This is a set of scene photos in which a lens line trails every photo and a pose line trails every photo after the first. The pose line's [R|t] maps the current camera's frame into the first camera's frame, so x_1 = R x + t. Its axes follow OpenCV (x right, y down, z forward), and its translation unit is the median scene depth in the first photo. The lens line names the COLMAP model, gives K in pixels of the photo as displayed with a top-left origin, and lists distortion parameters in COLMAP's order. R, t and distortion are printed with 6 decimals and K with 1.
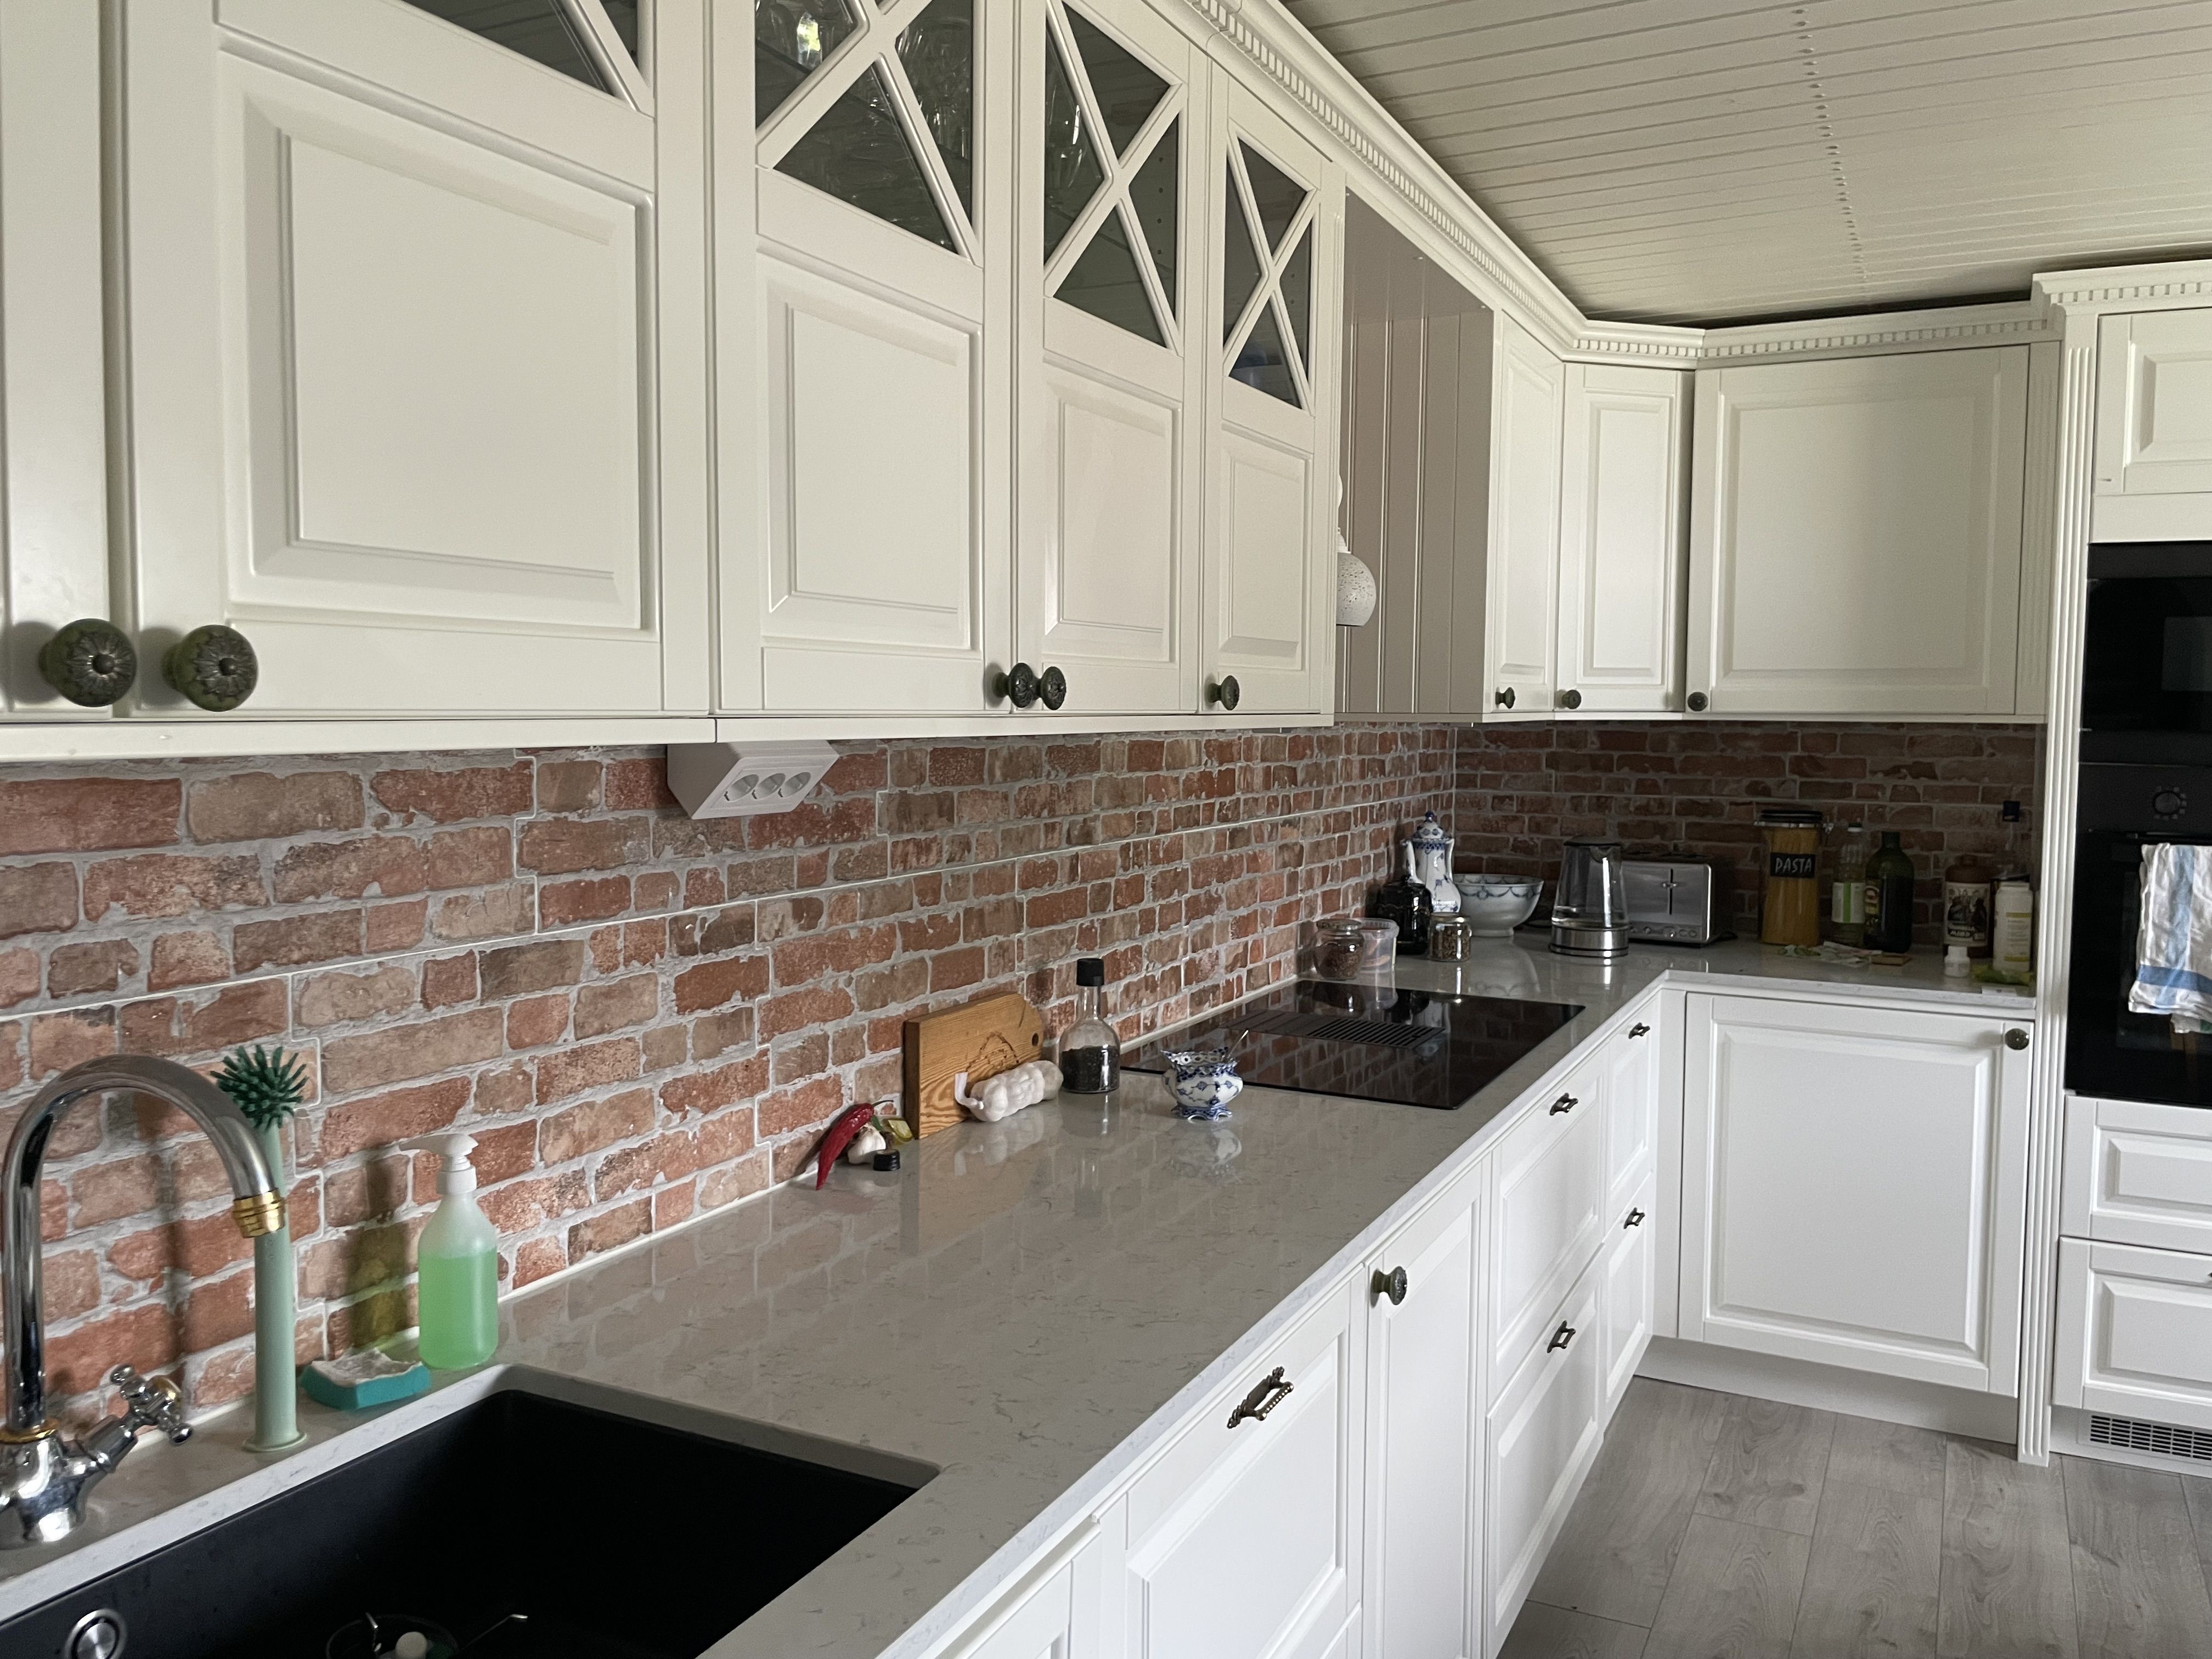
lens RADIAL K [[1690.4, 0, 1110.0], [0, 1690.4, 806.5], [0, 0, 1]] dist [0.015745, -0.006697]
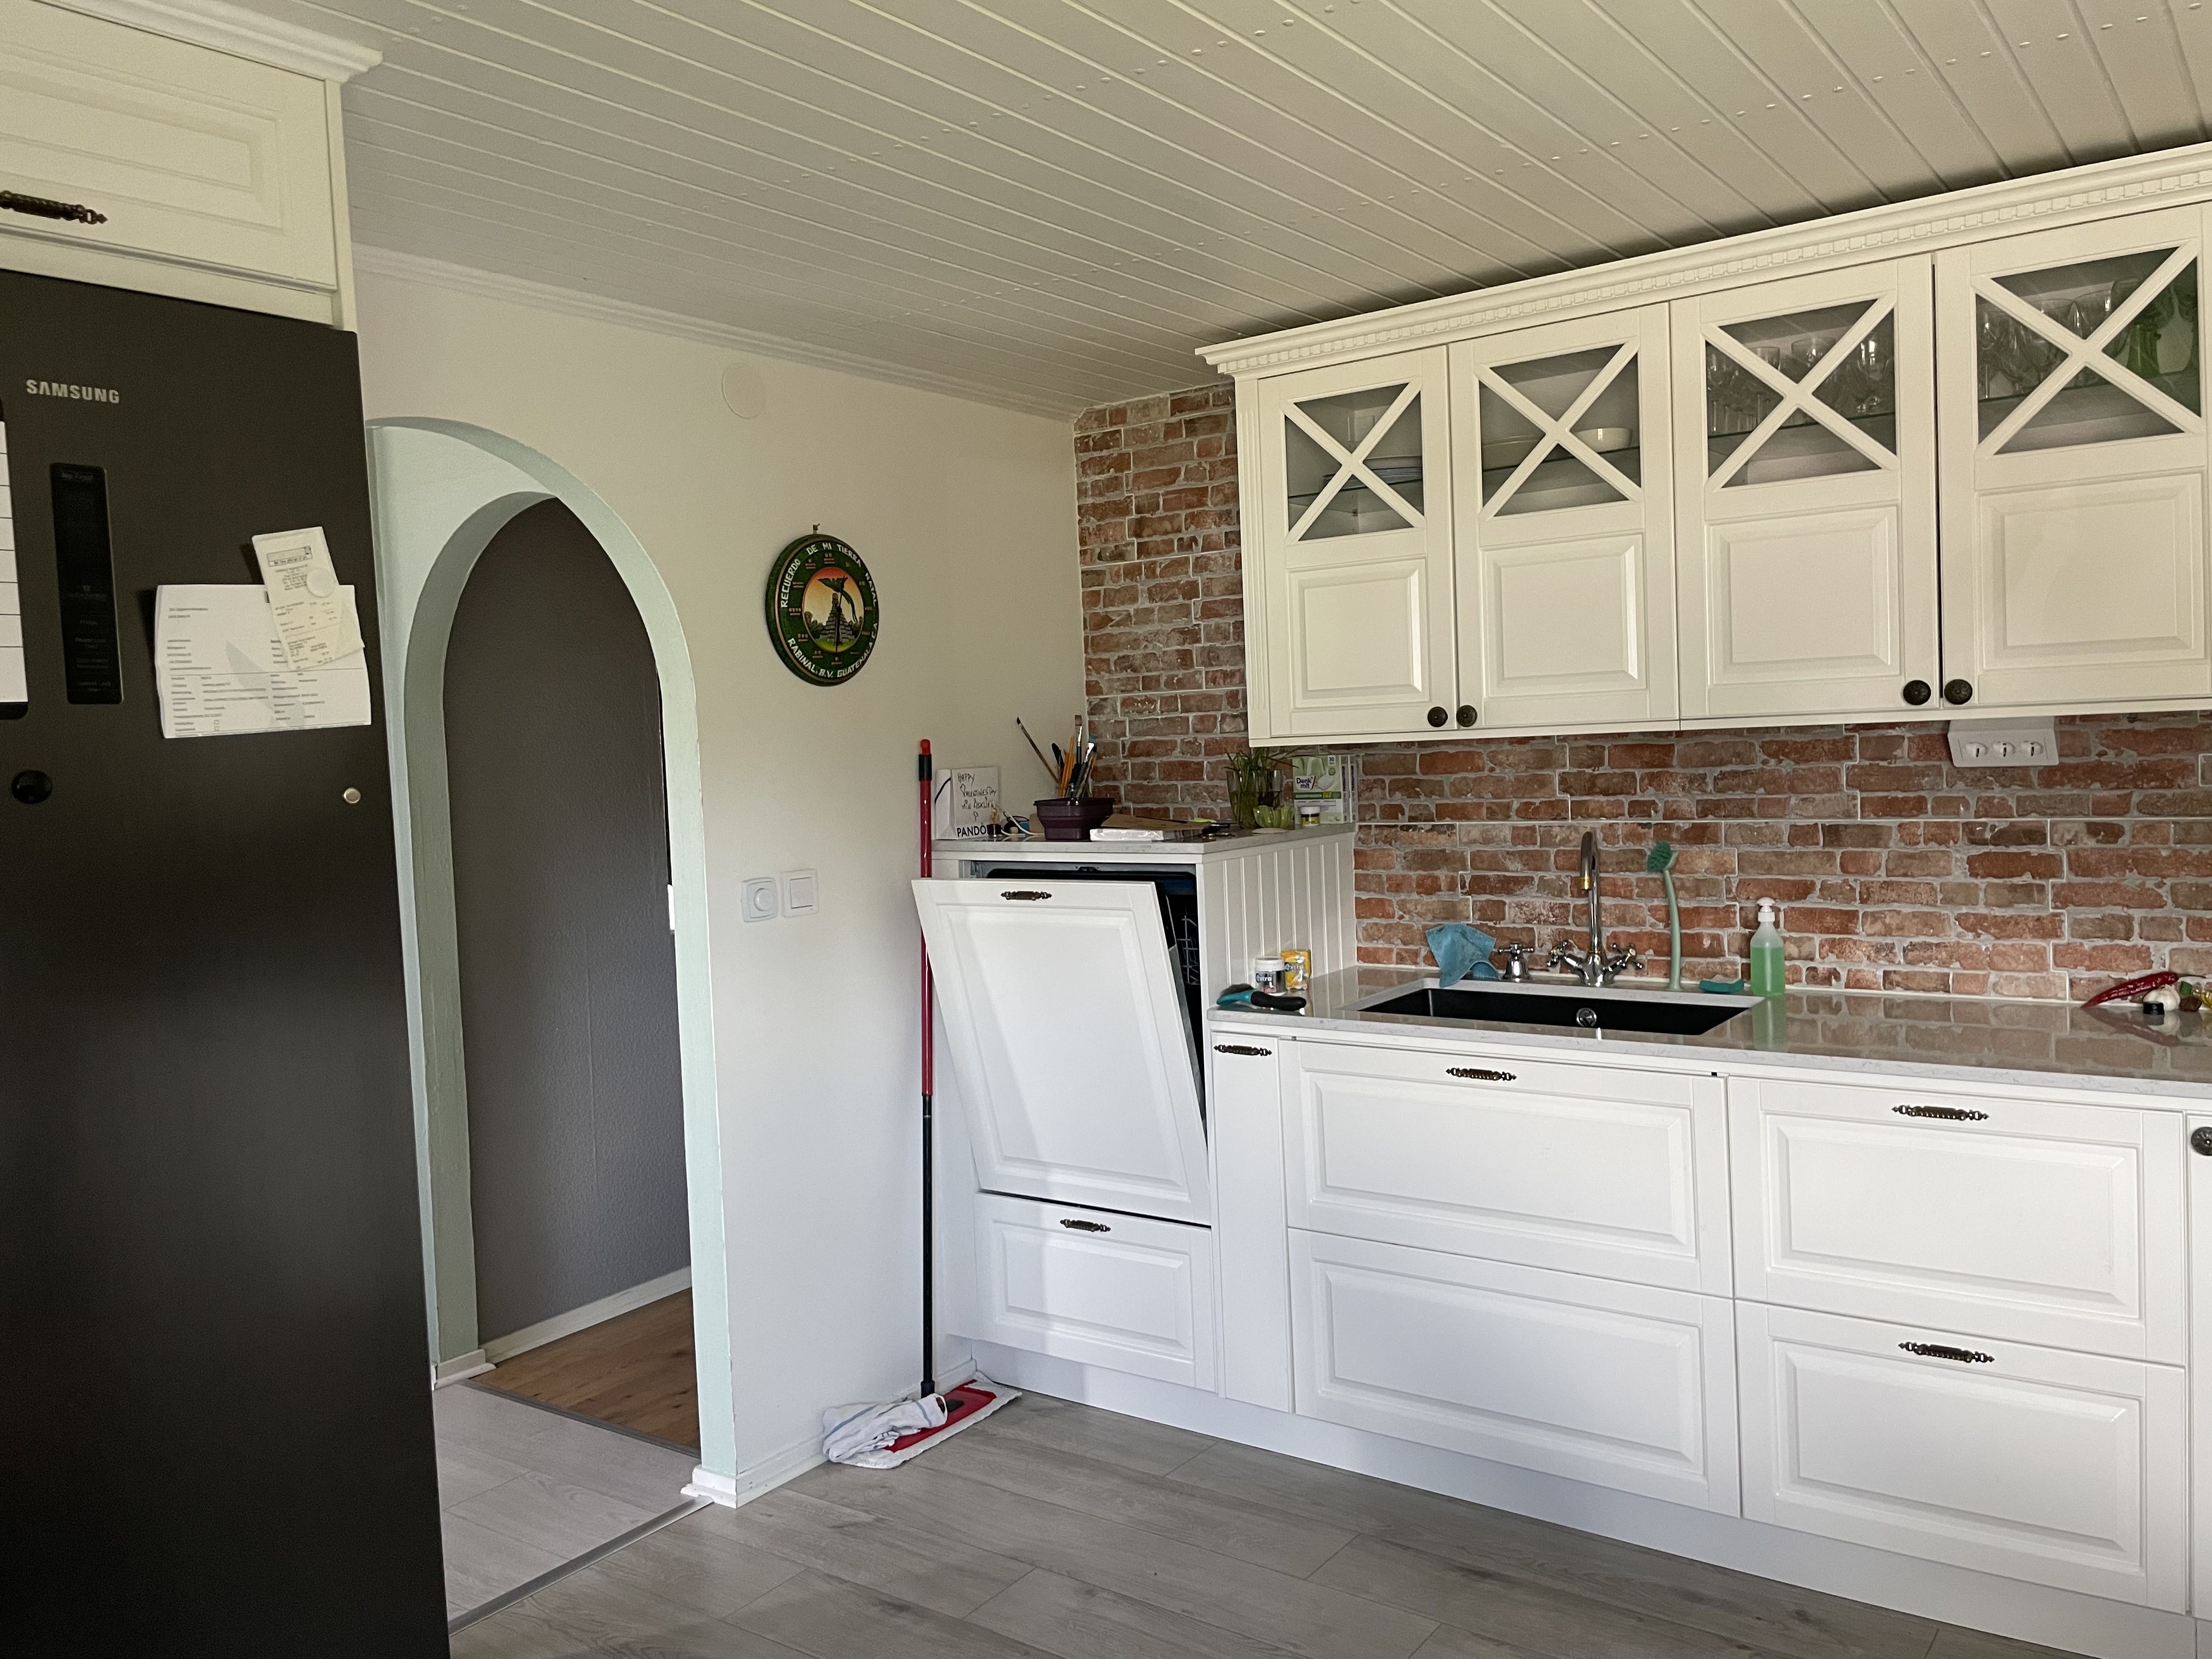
lens RADIAL K [[1690.4, 0, 1110.6], [0, 1690.4, 828.8], [0, 0, 1]] dist [0.015745, -0.006697]
pose [[-0.178091, 0.055279, -0.982460, 1.722602], [-0.017785, 0.998077, 0.059382, -0.018550], [0.983853, 0.028048, -0.176766, 0.439231]]
